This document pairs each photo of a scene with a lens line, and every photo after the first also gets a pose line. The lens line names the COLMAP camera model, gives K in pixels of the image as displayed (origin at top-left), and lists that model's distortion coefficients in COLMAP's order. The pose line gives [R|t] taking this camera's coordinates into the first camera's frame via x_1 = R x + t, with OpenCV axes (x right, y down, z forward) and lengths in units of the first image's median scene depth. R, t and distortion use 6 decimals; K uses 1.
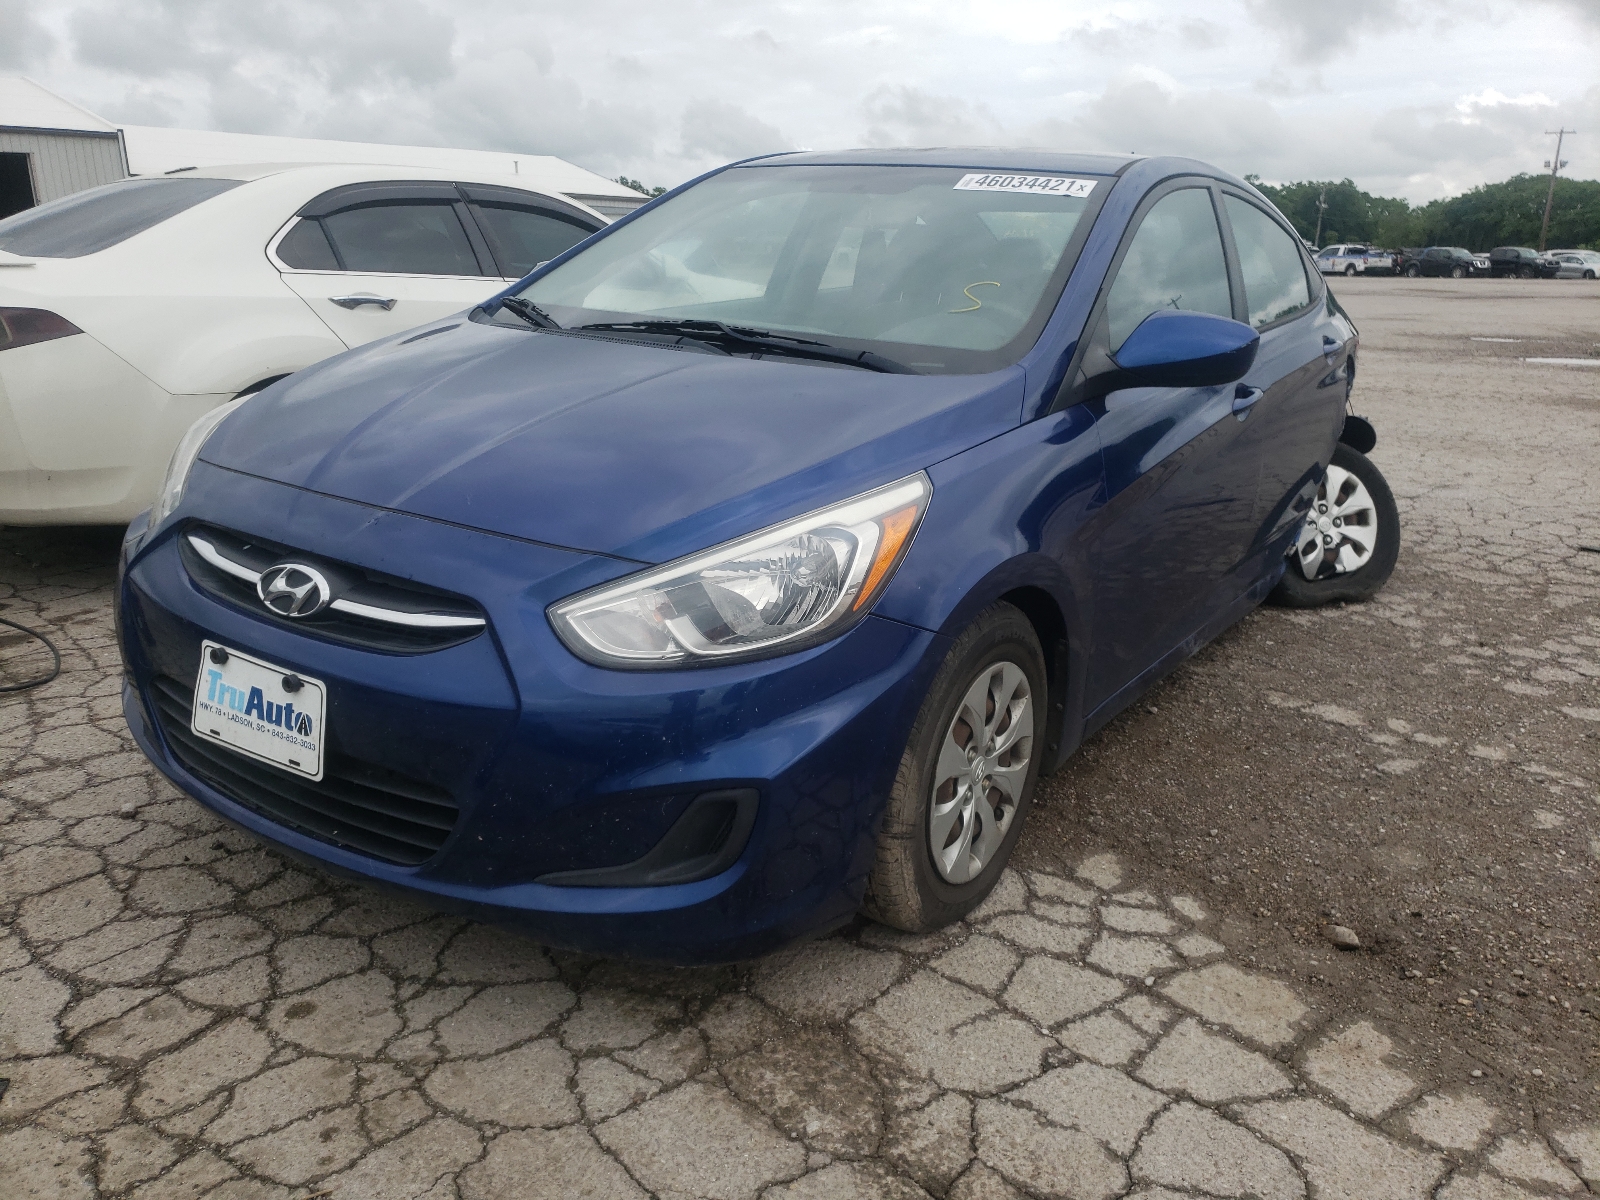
lens RADIAL K [[1226.5, 0, 797.8], [0, 1226.5, 599.4], [0, 0, 1]] dist [0.014009, 0.009687]
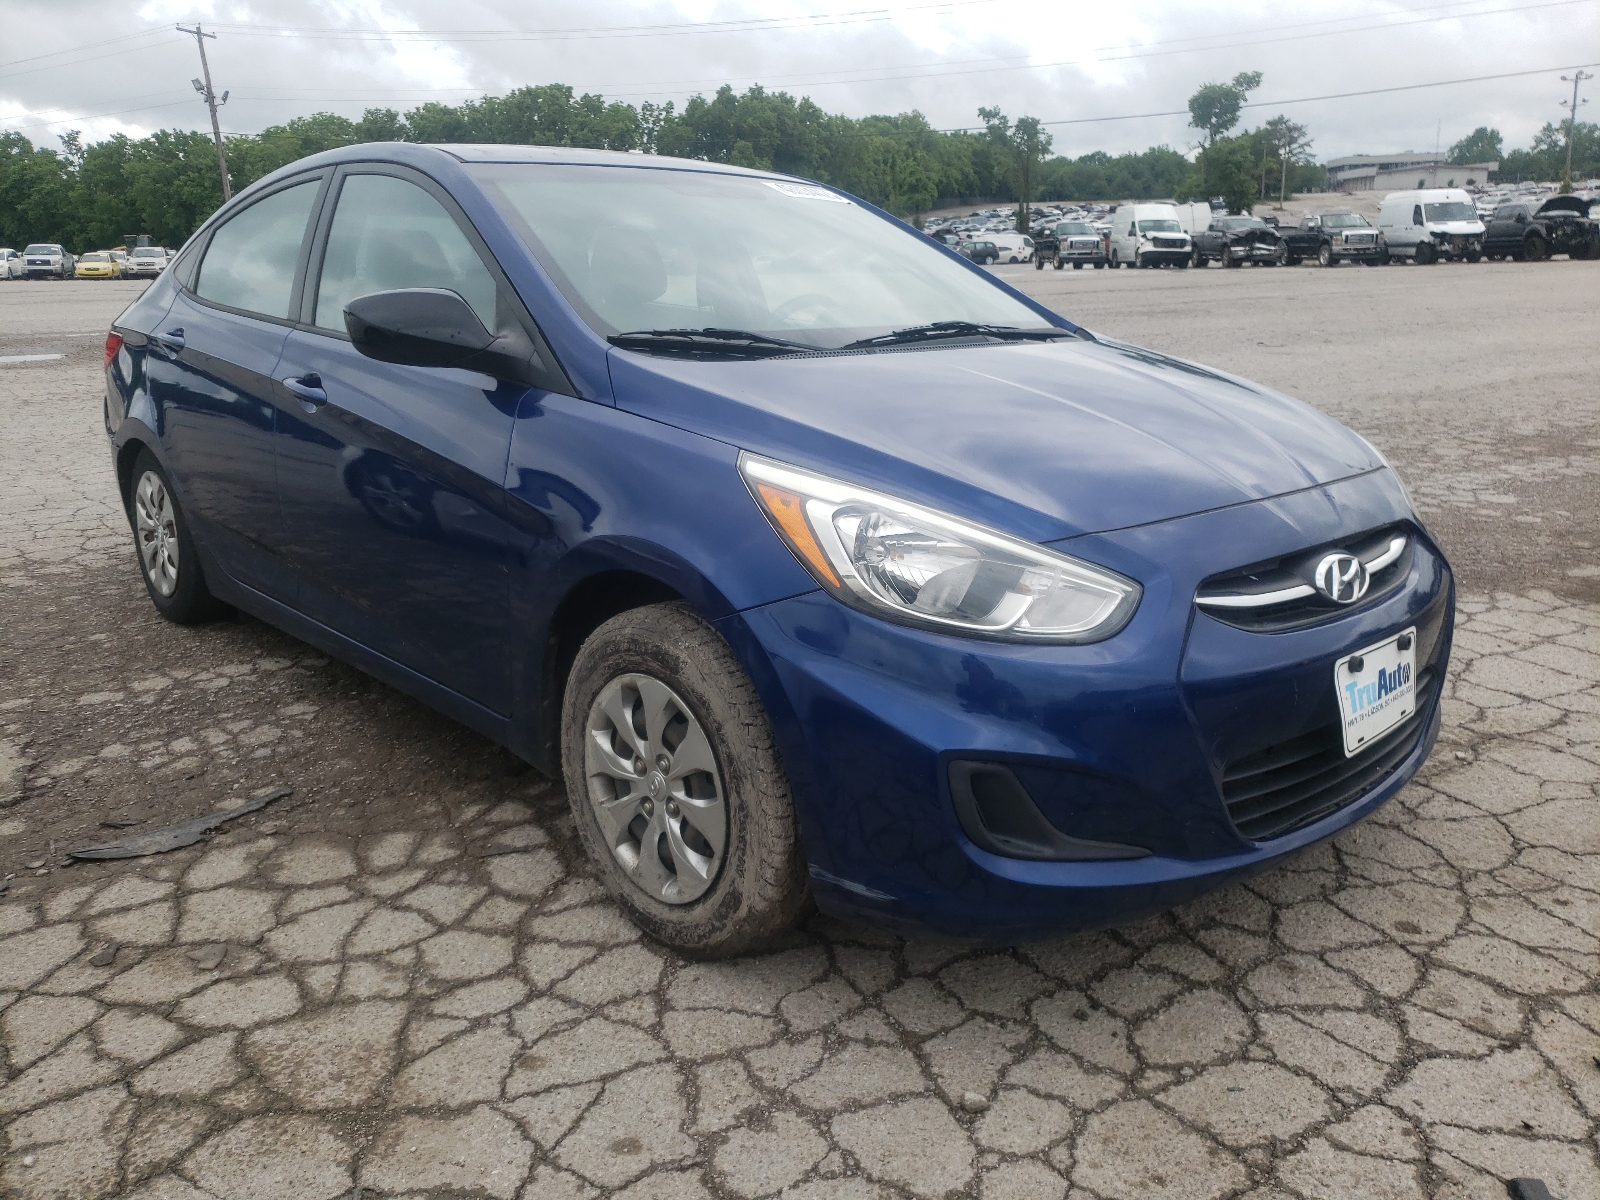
lens RADIAL K [[1226.5, 0, 798.0], [0, 1226.5, 599.0], [0, 0, 1]] dist [0.014009, 0.009687]
pose [[0.252729, -0.296797, 0.920891, -1.469286], [0.296498, 0.929754, 0.218282, -0.351073], [-0.920987, 0.217876, 0.322976, 1.066916]]
